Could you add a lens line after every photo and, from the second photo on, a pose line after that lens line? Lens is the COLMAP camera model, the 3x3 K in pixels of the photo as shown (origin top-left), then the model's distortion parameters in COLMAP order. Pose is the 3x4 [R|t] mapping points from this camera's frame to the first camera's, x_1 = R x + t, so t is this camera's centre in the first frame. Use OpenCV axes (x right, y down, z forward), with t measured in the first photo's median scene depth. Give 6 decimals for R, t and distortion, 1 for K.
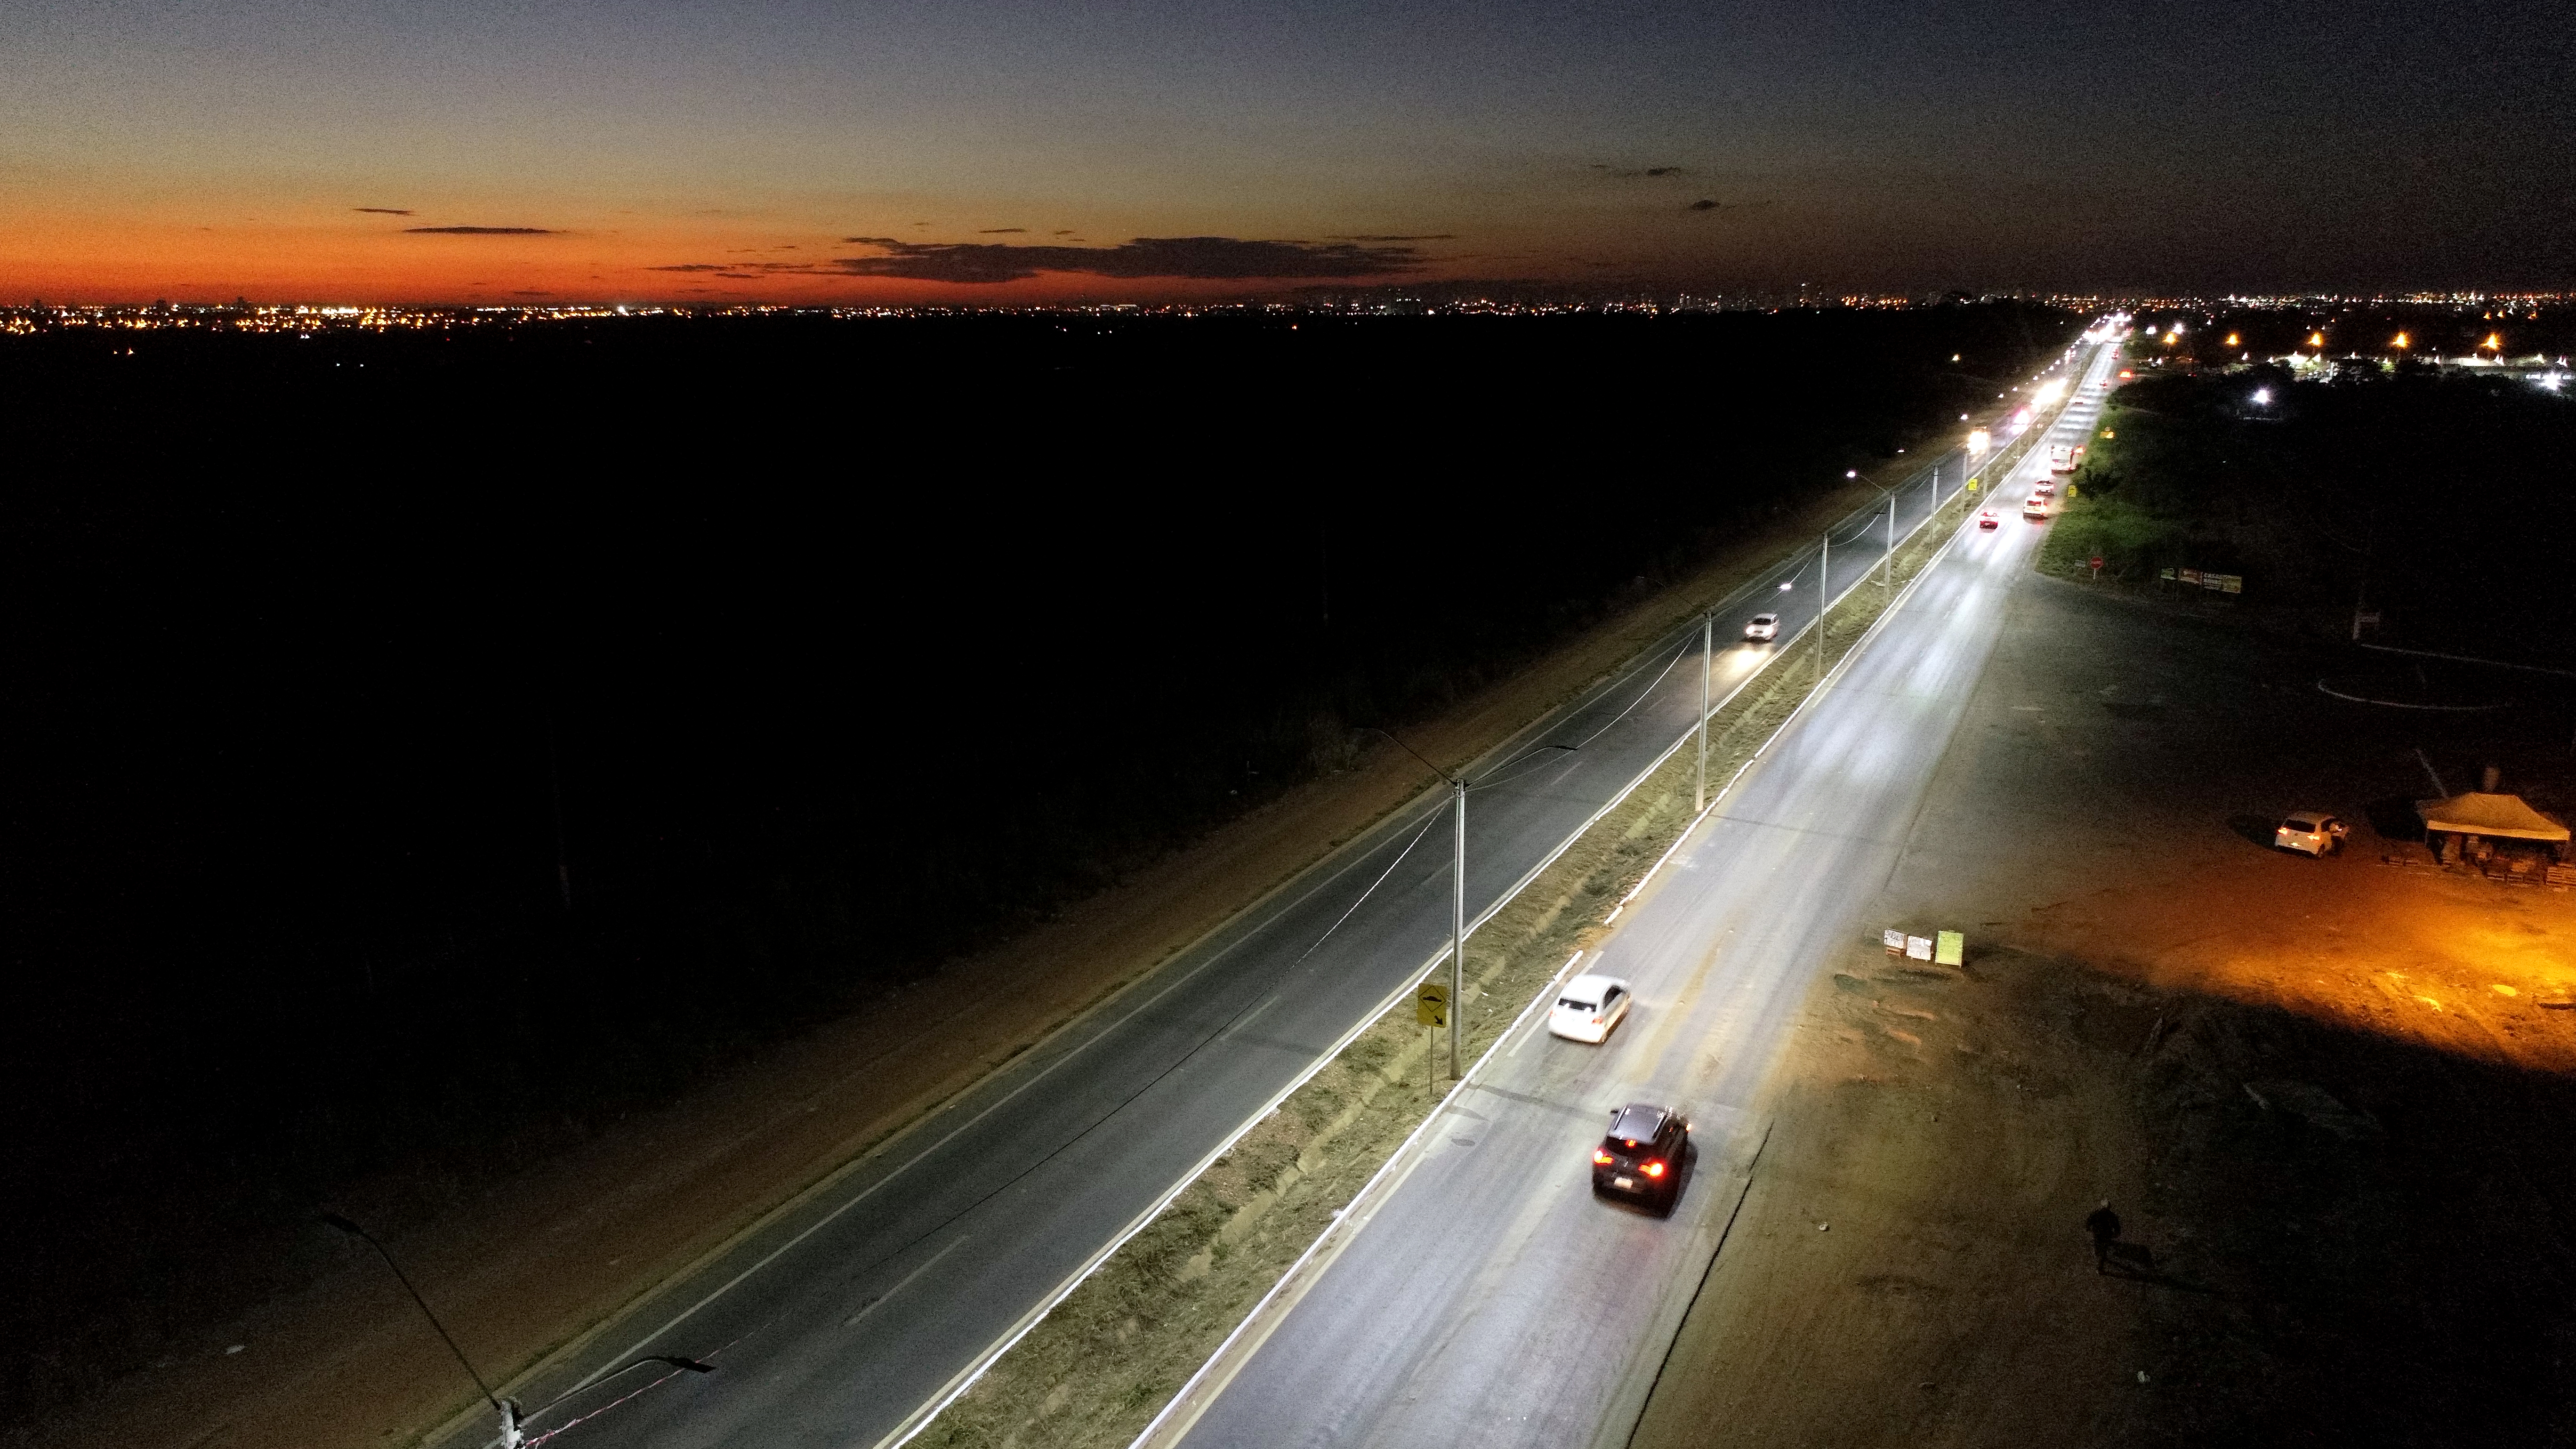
lens RADIAL K [[1736.4, 0, 1300.6], [0, 1736.4, 727.4], [0, 0, 1]] dist [-0.008231, -0.001594]
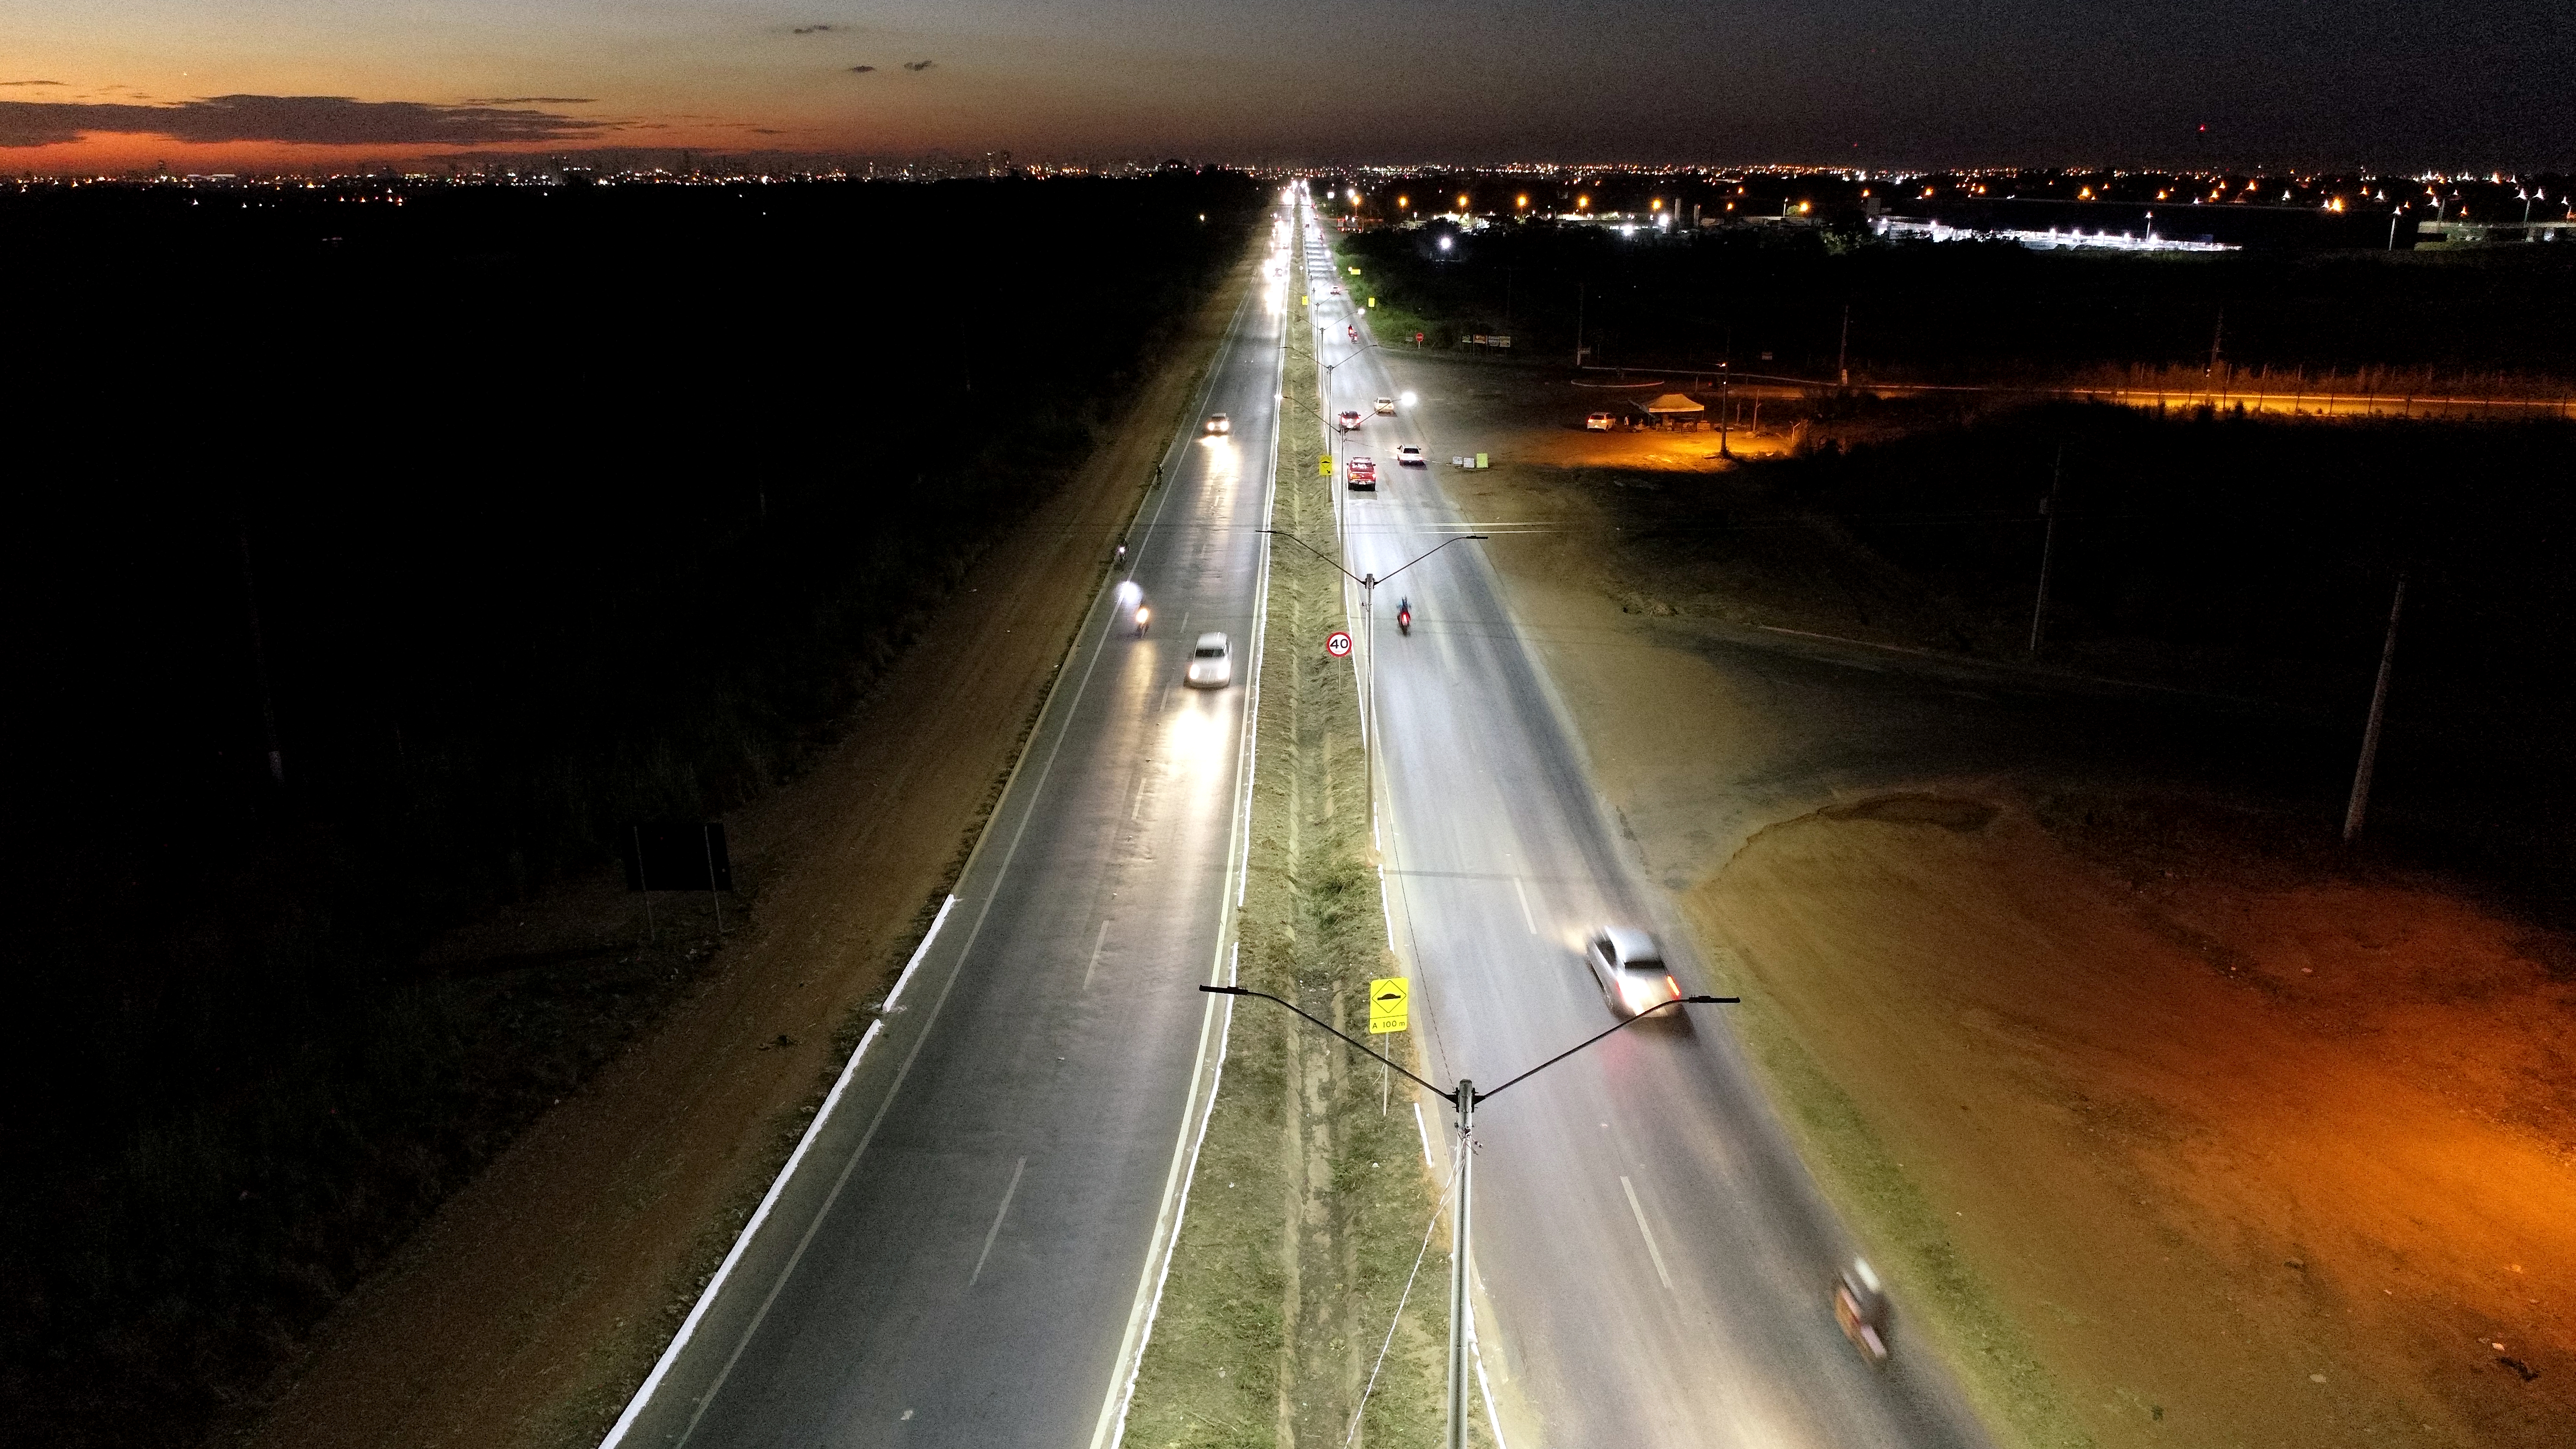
lens RADIAL K [[1740.3, 0, 1304.4], [0, 1740.3, 719.5], [0, 0, 1]] dist [-0.007755, 0.000797]
pose [[0.900876, -0.128057, 0.414758, -0.083839], [0.100870, 0.991097, 0.086907, 0.025557], [-0.422194, -0.036456, 0.905772, -0.097461]]
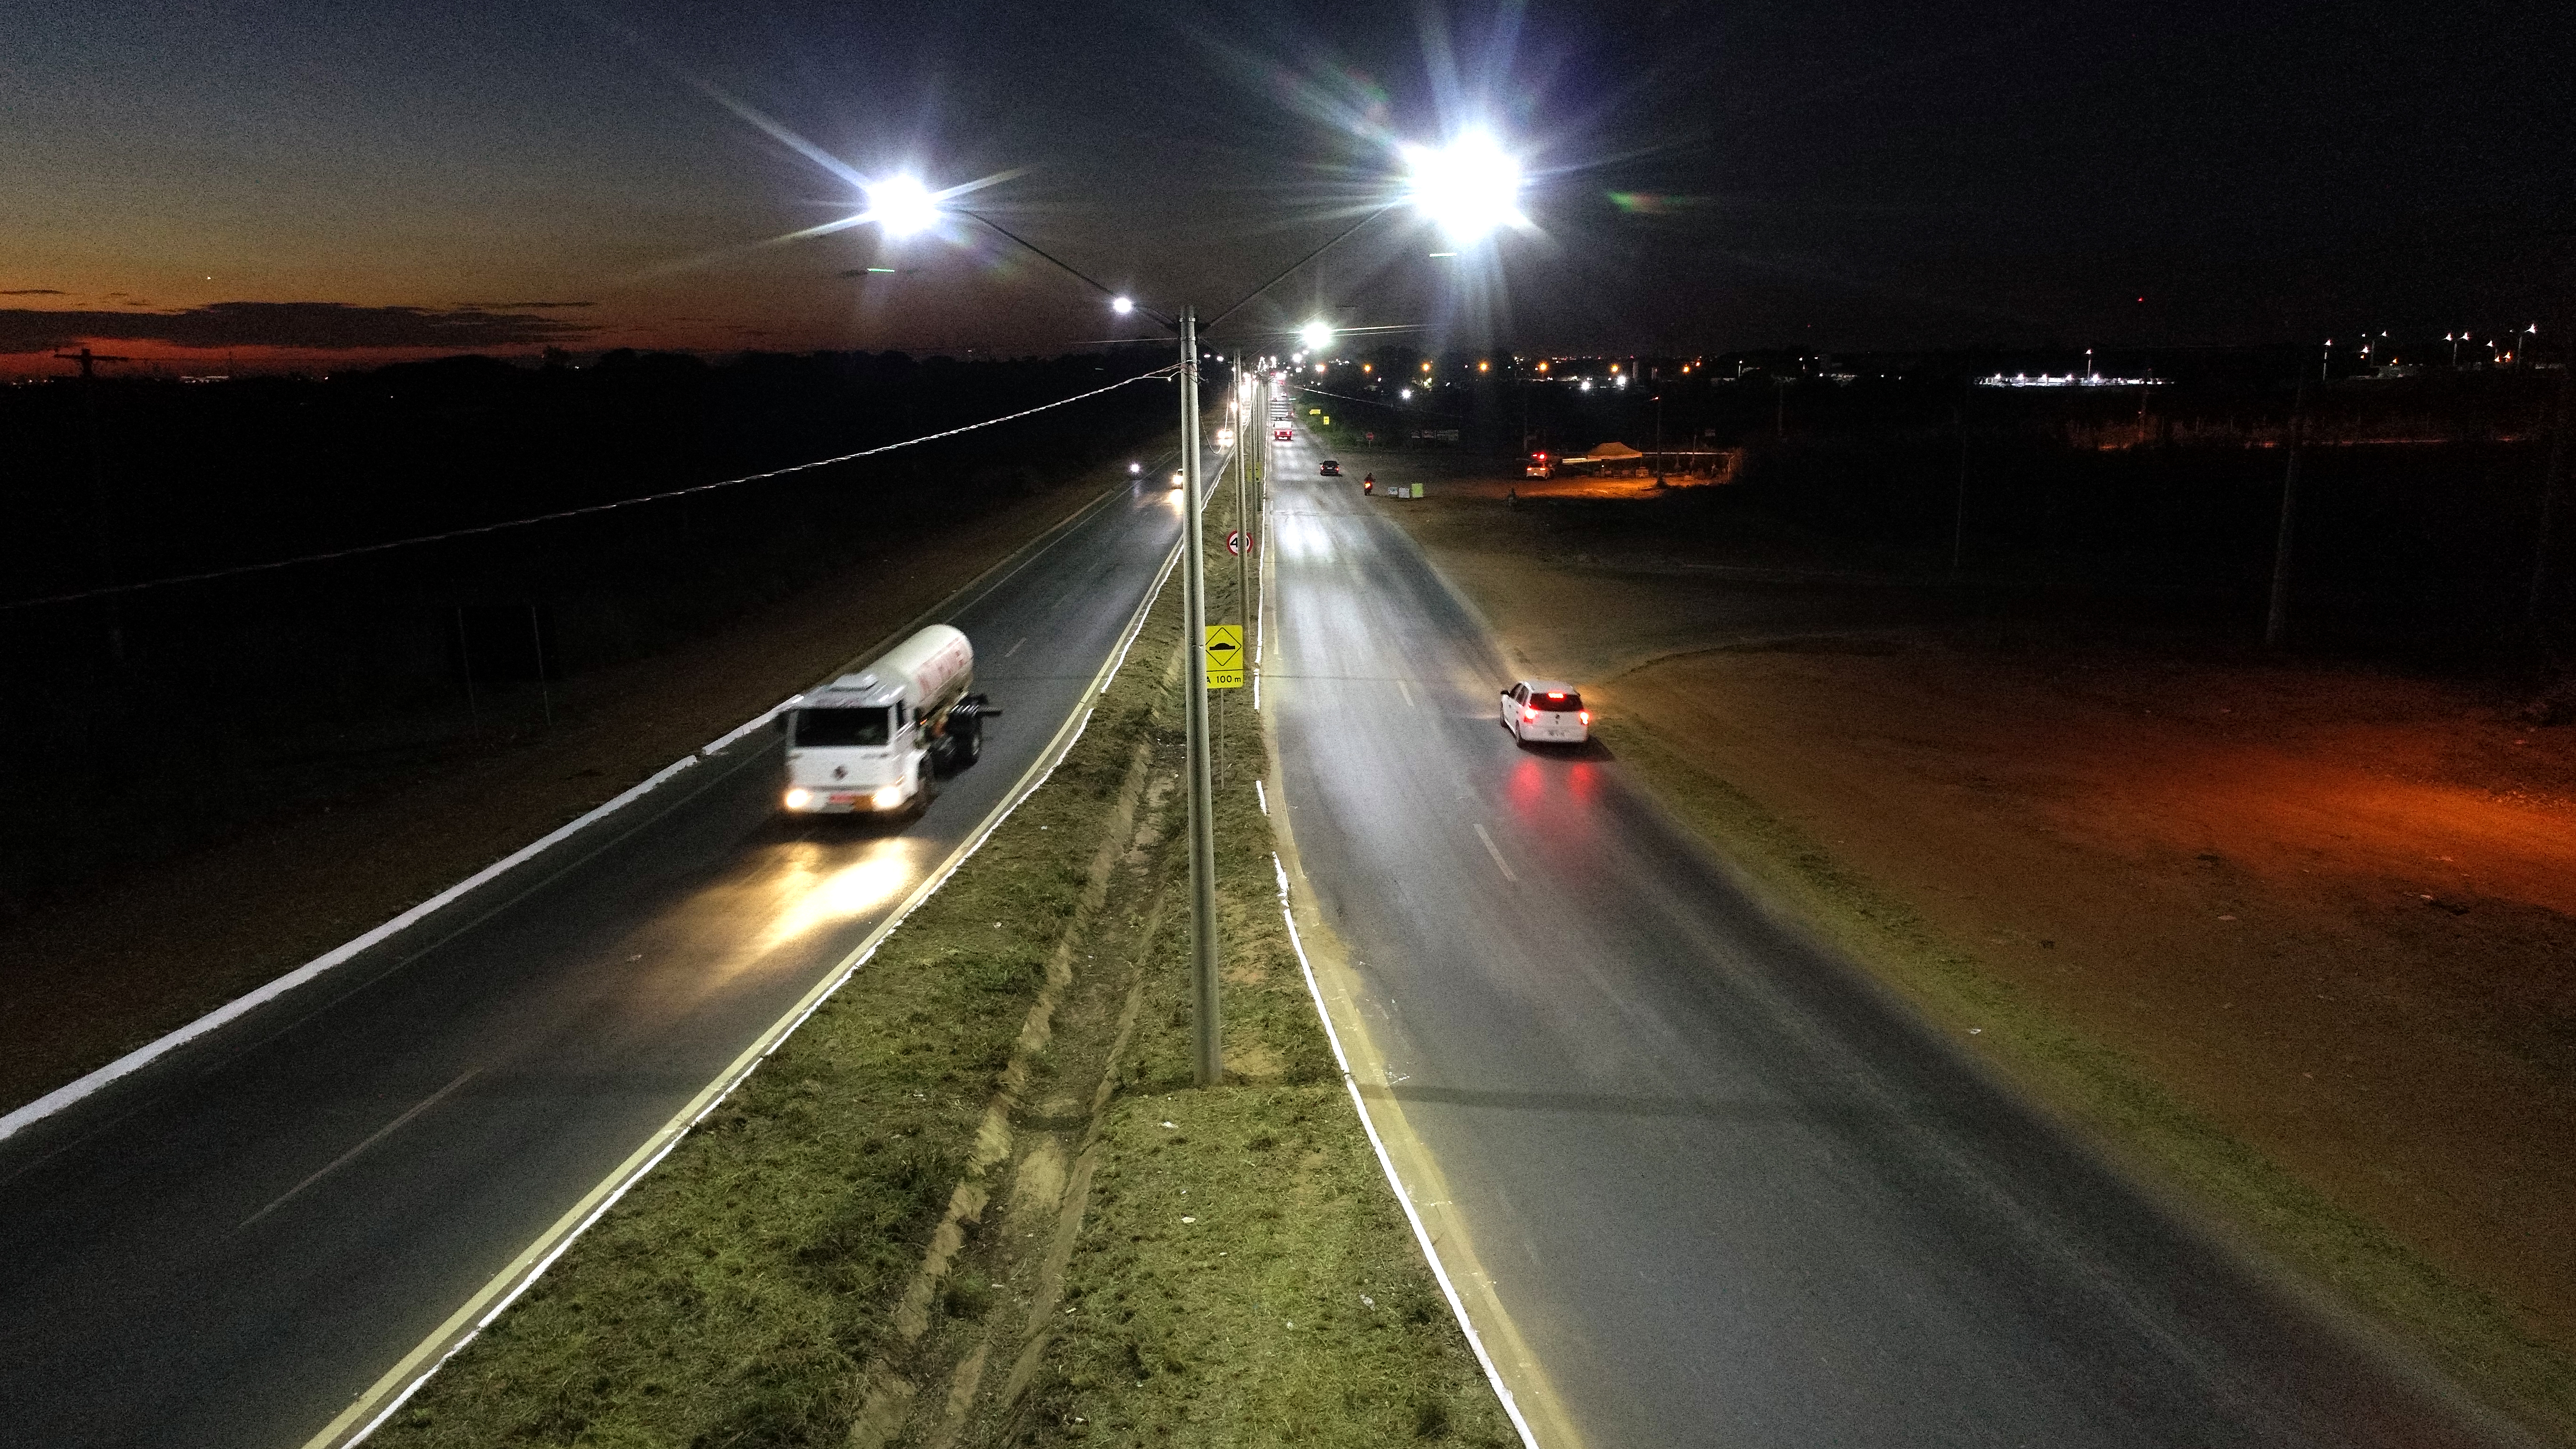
lens RADIAL K [[1736.4, 0, 1300.6], [0, 1736.4, 727.4], [0, 0, 1]] dist [-0.008231, -0.001594]
pose [[0.895236, -0.096702, 0.434973, -0.079119], [0.113175, 0.993502, -0.012056, 0.046530], [-0.430981, 0.060021, 0.900363, -0.095262]]
